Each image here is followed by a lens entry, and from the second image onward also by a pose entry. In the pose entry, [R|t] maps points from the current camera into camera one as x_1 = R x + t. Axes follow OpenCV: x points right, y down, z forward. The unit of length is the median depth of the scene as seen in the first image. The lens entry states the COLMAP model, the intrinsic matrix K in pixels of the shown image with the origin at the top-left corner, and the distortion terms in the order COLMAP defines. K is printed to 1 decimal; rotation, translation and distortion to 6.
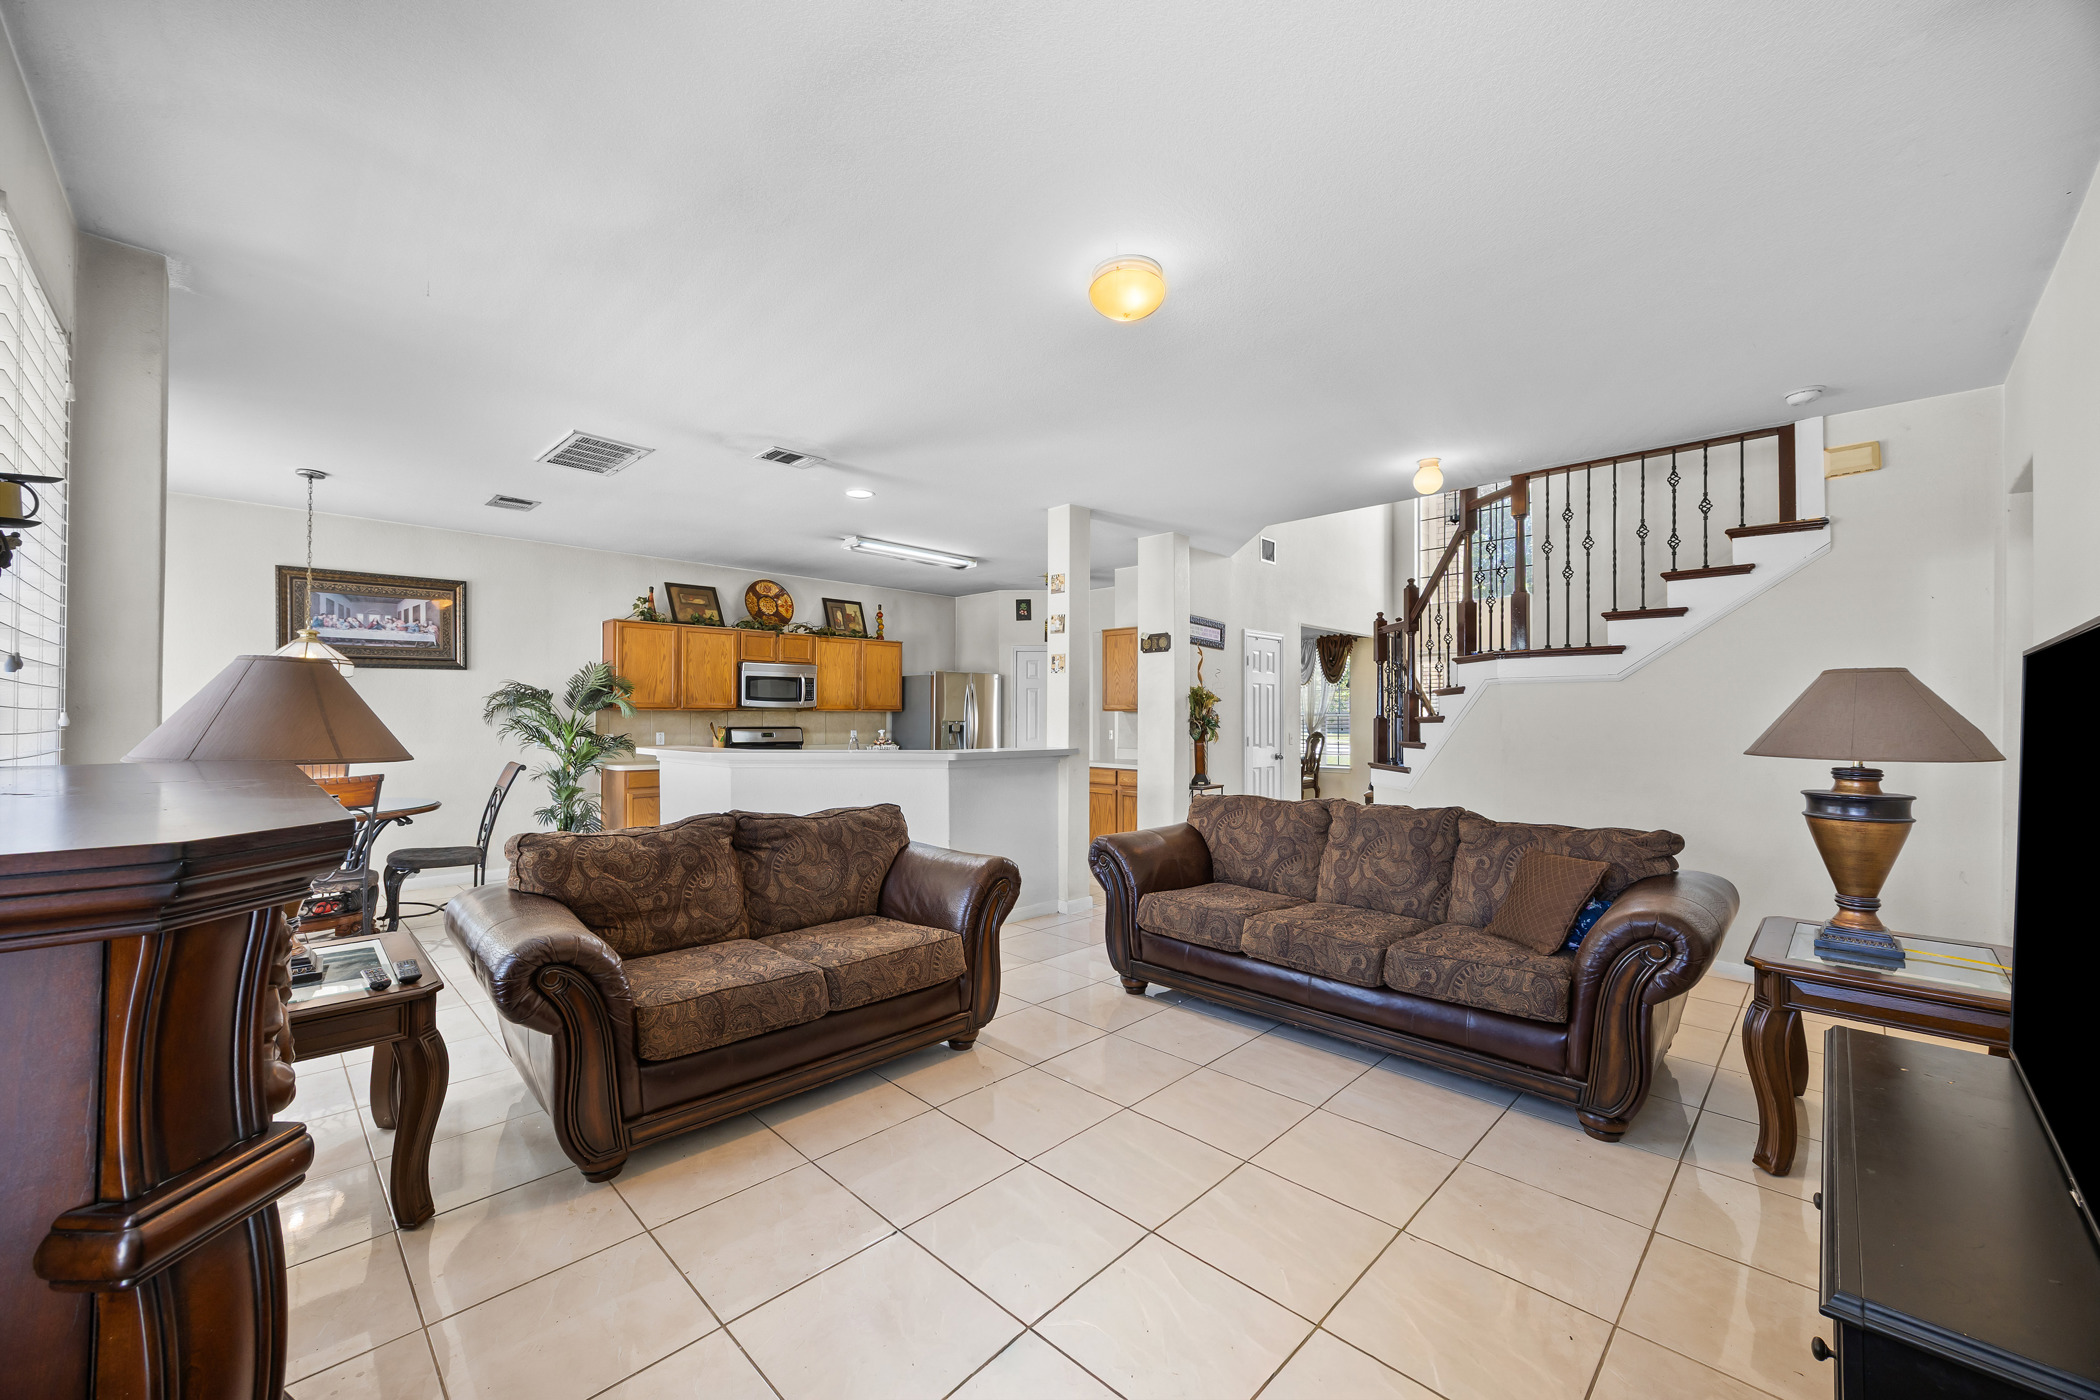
lens RADIAL K [[819.0, 0, 1053.2], [0, 819.0, 705.2], [0, 0, 1]] dist [0.009514, 0.000723]
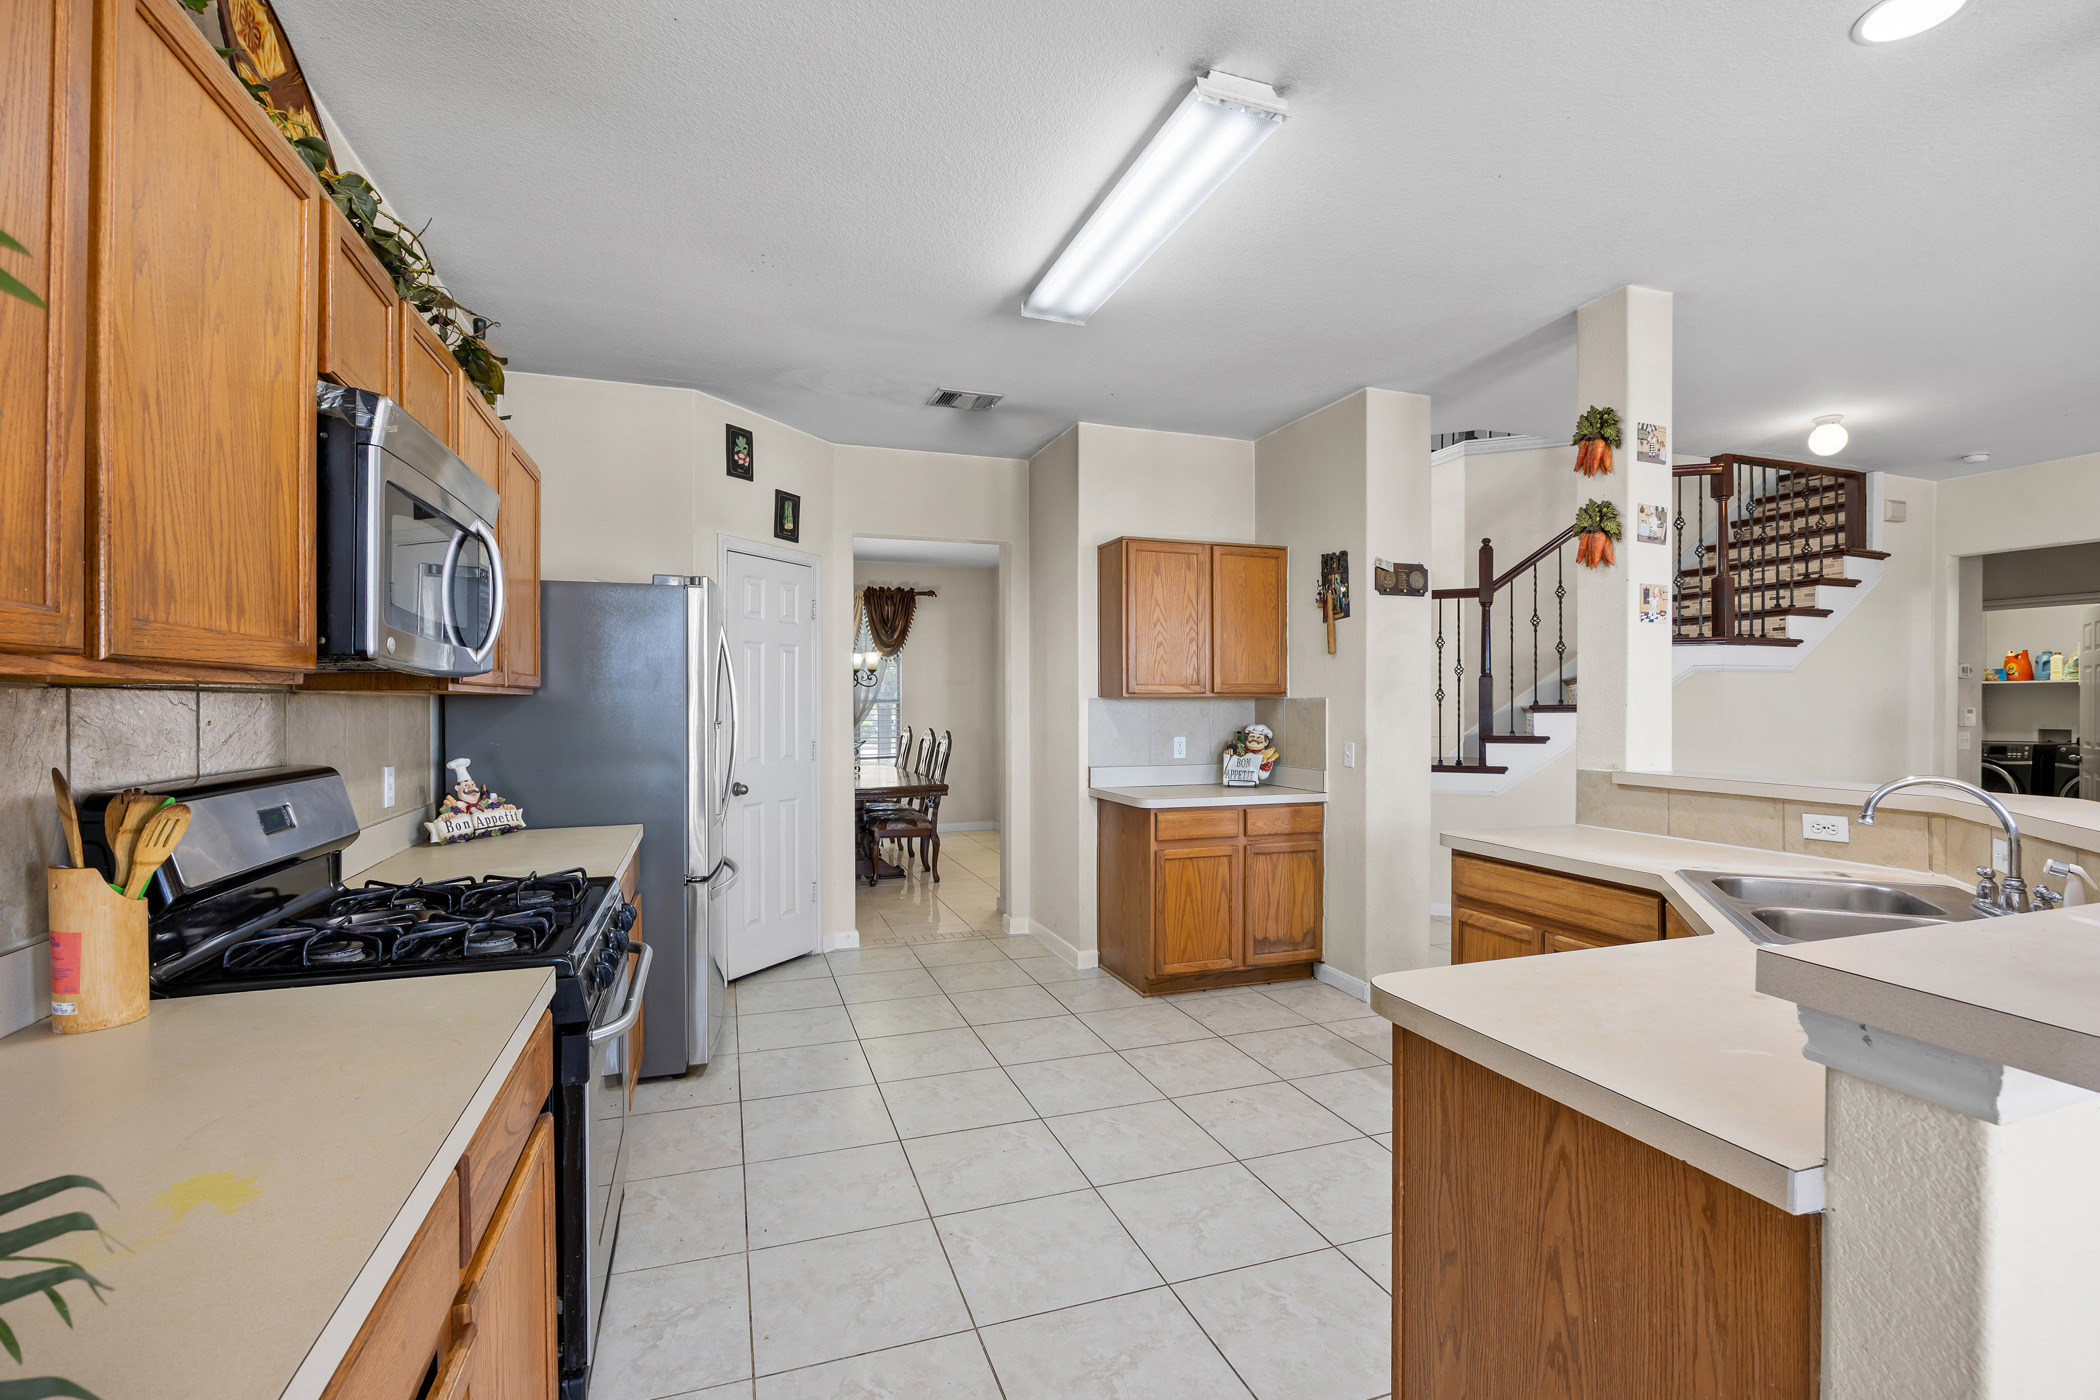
lens RADIAL K [[946.1, 0, 1038.1], [0, 946.1, 703.8], [0, 0, 1]] dist [-0.012447, 0.000637]
pose [[0.427956, -0.004340, 0.903789, -0.930861], [-0.010425, 0.999898, 0.009738, 0.012332], [-0.903740, -0.013590, 0.427867, 1.504129]]
